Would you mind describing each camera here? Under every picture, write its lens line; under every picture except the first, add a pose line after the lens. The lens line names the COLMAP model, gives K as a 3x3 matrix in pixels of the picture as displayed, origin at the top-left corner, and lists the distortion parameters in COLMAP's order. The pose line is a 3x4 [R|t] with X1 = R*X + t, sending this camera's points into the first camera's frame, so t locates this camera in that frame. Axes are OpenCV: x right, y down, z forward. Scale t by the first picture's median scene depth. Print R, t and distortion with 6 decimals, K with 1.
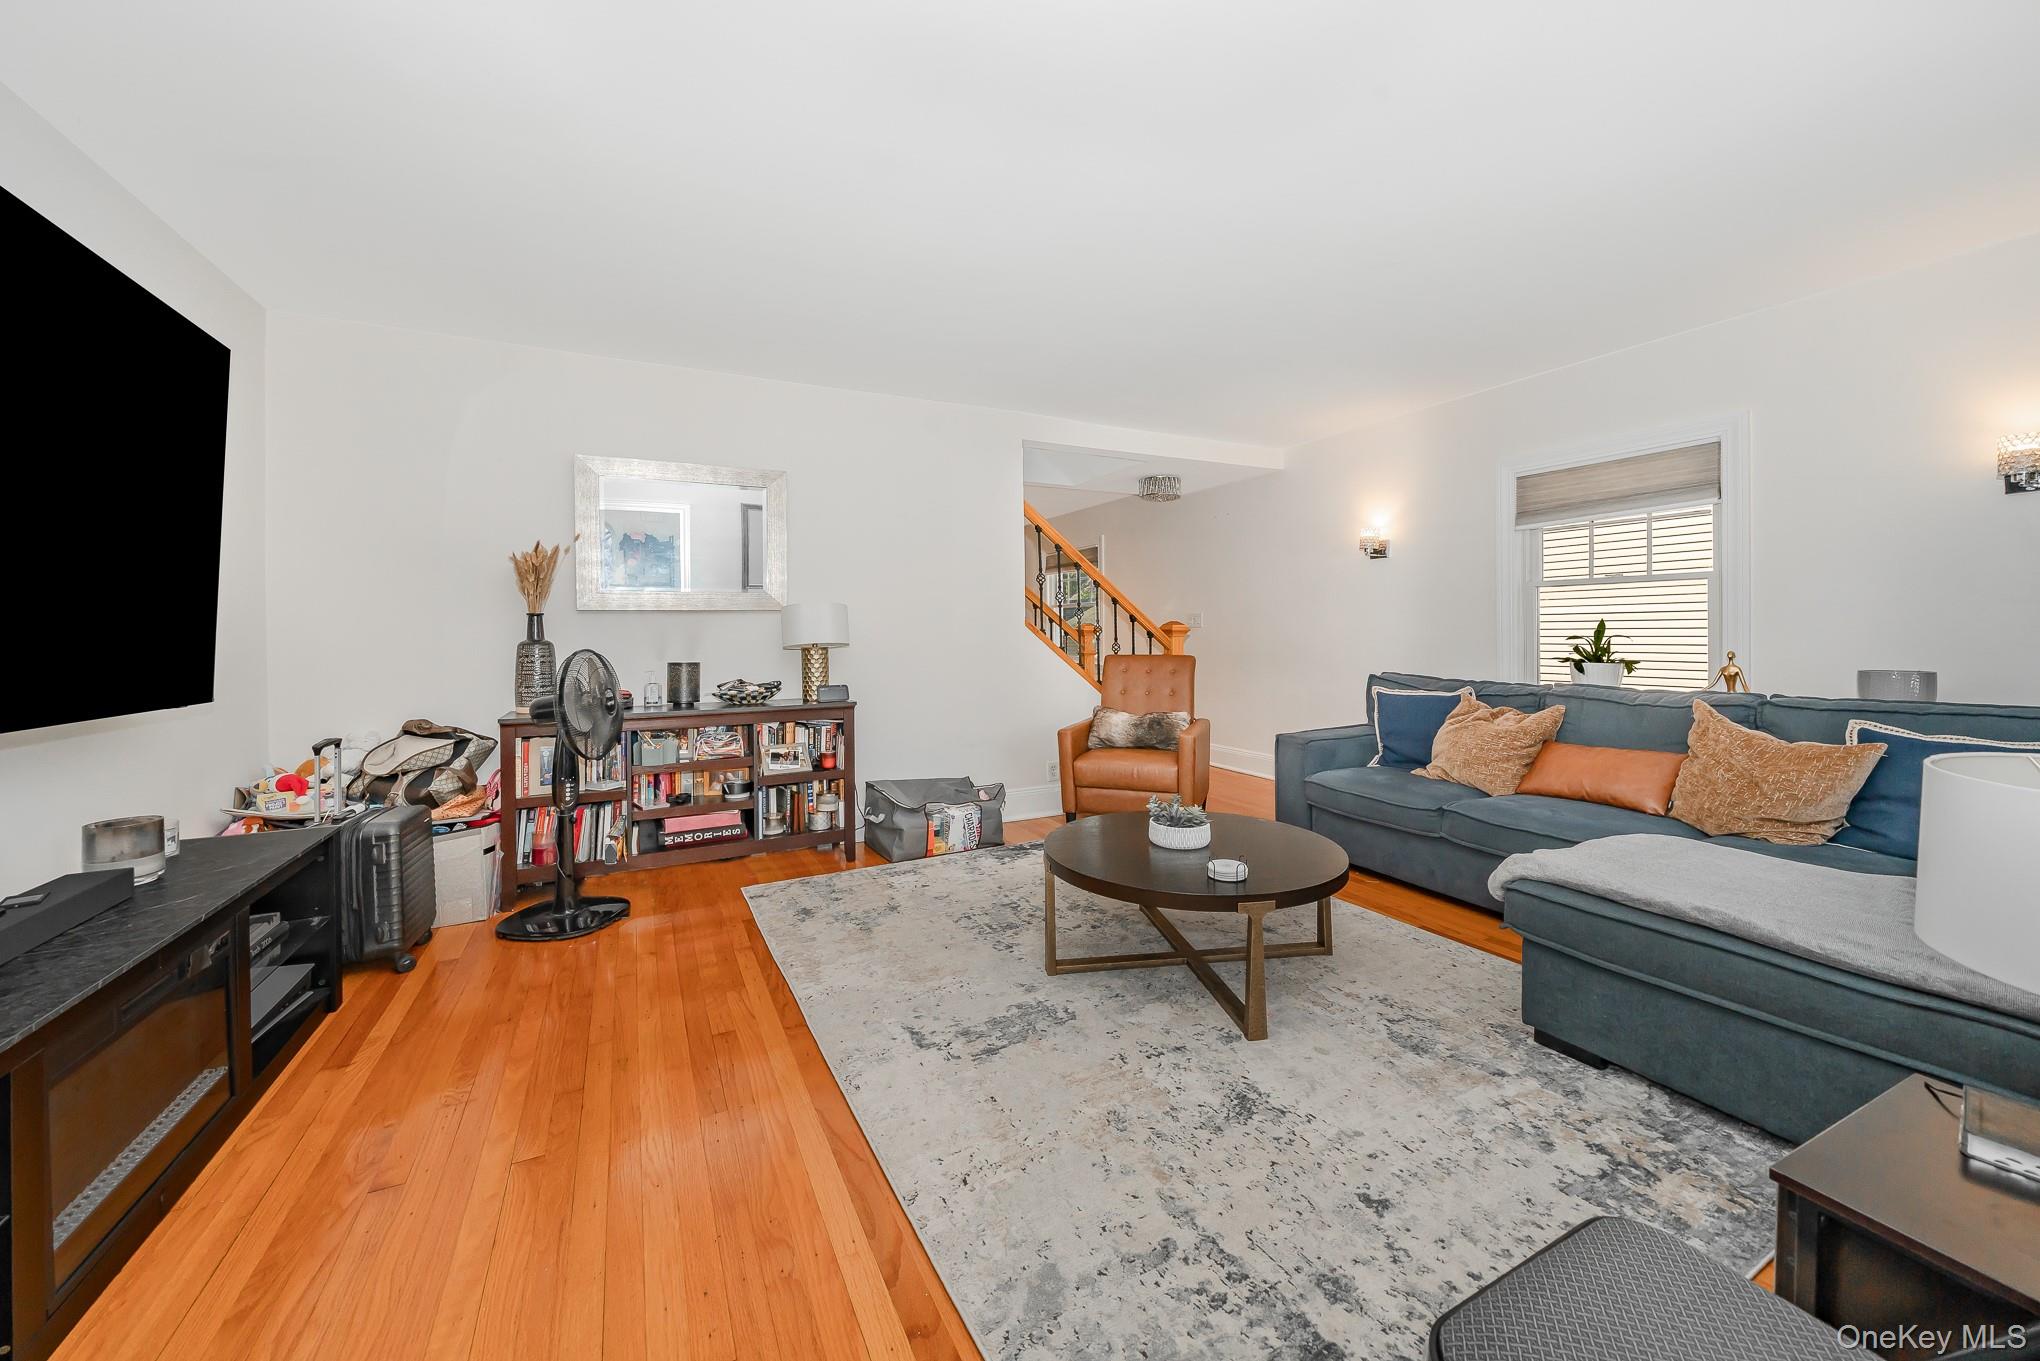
lens RADIAL K [[735.5, 0, 1051.0], [0, 735.5, 635.9], [0, 0, 1]] dist [-0.000324, 0.000000]
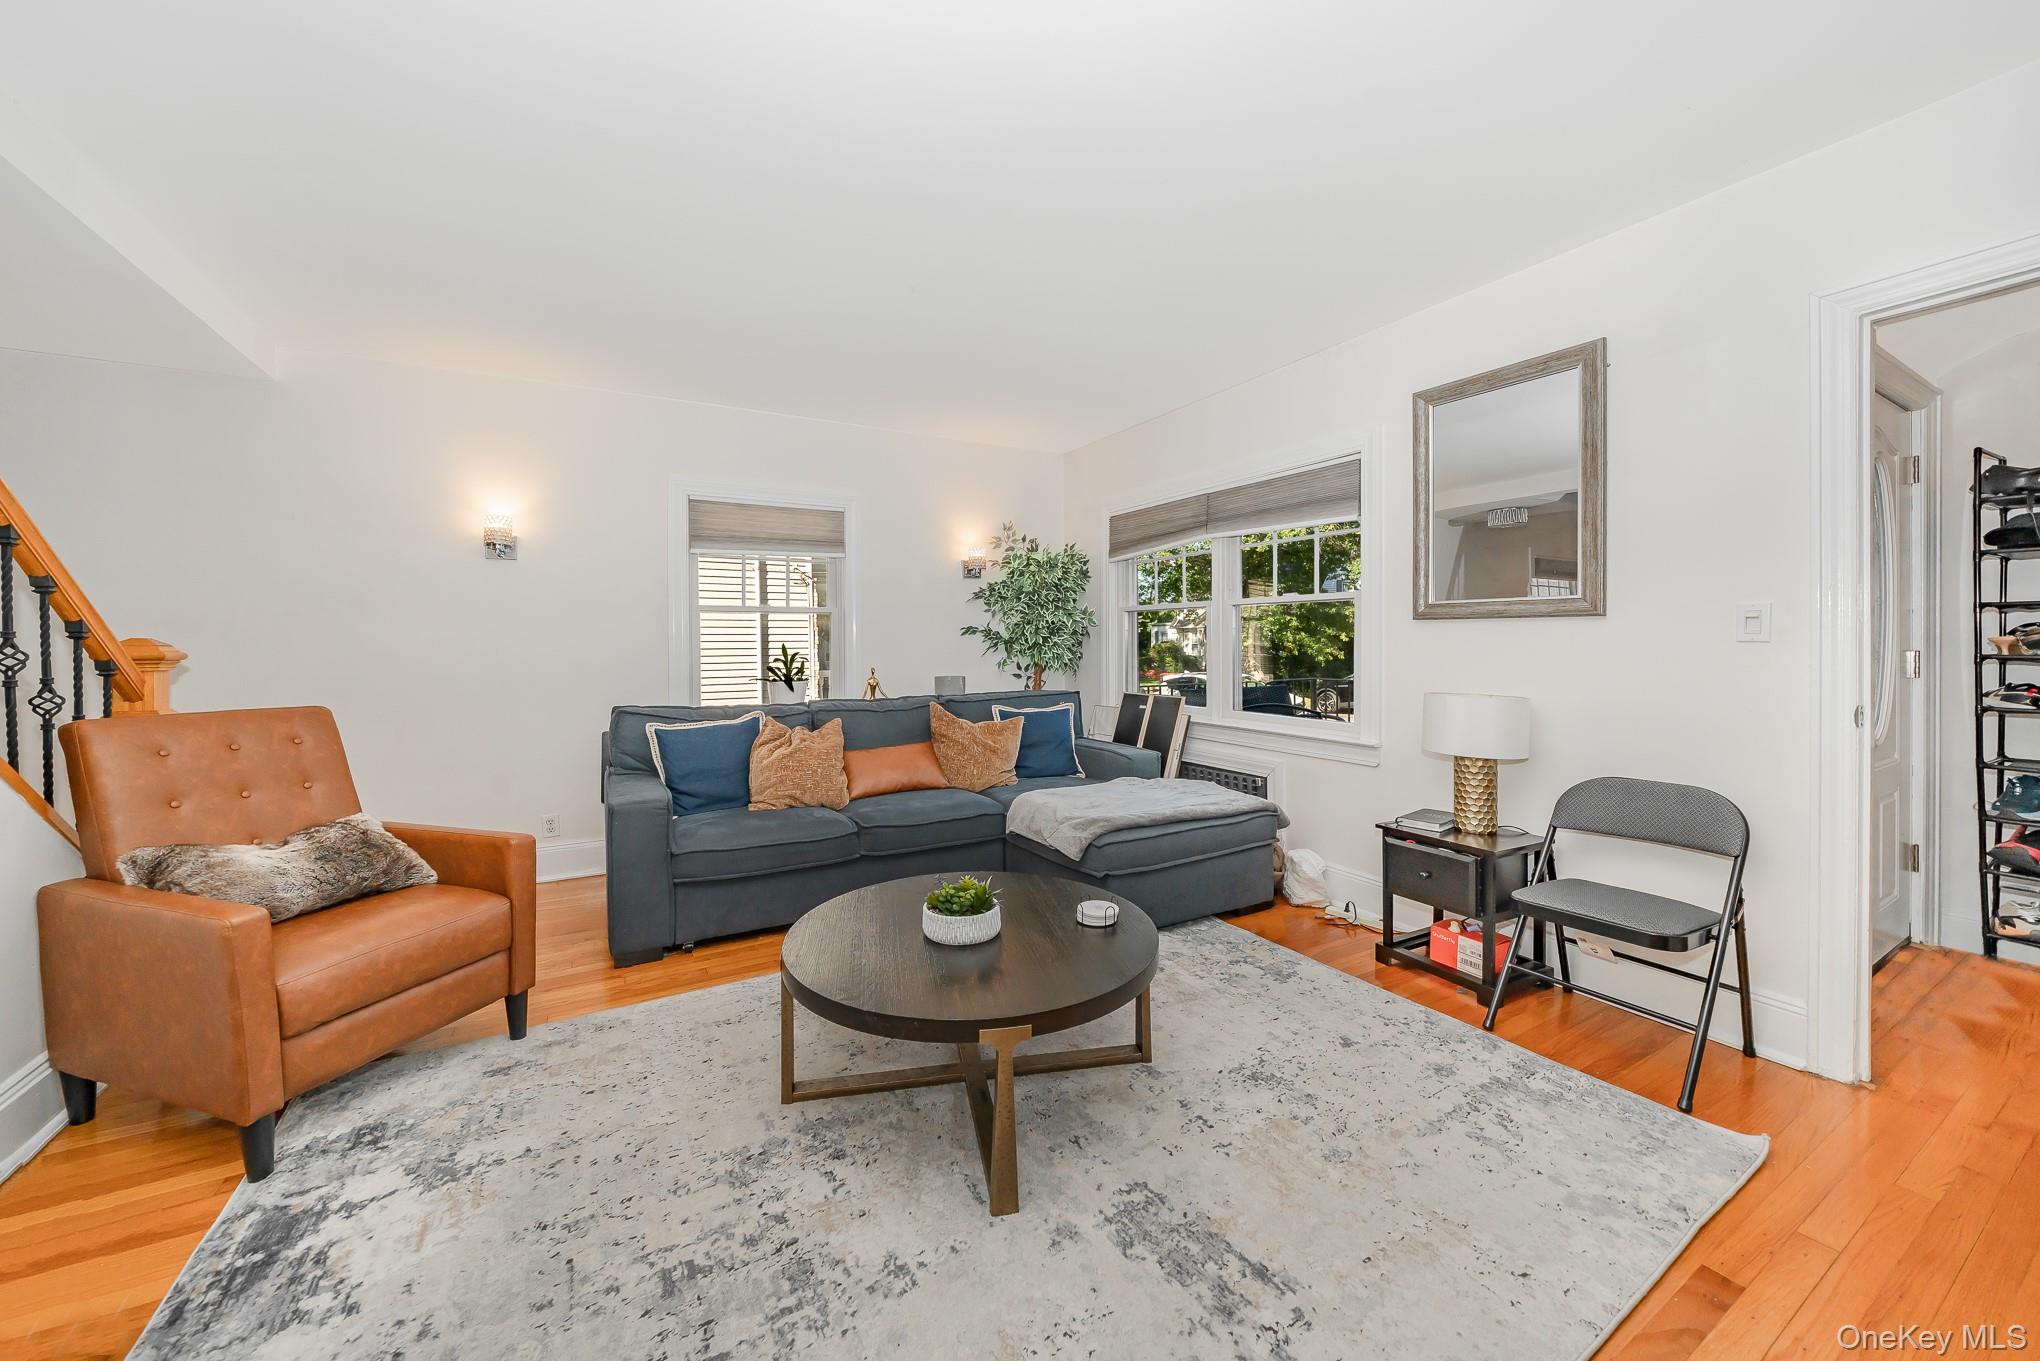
lens RADIAL K [[768.6, 0, 957.8], [0, 768.6, 652.2], [0, 0, 1]] dist [-0.007970, -0.000030]
pose [[0.010264, -0.002879, 0.999943, -0.621162], [0.014267, 0.999894, 0.002733, -0.012490], [-0.999846, 0.014239, 0.010304, 0.993784]]
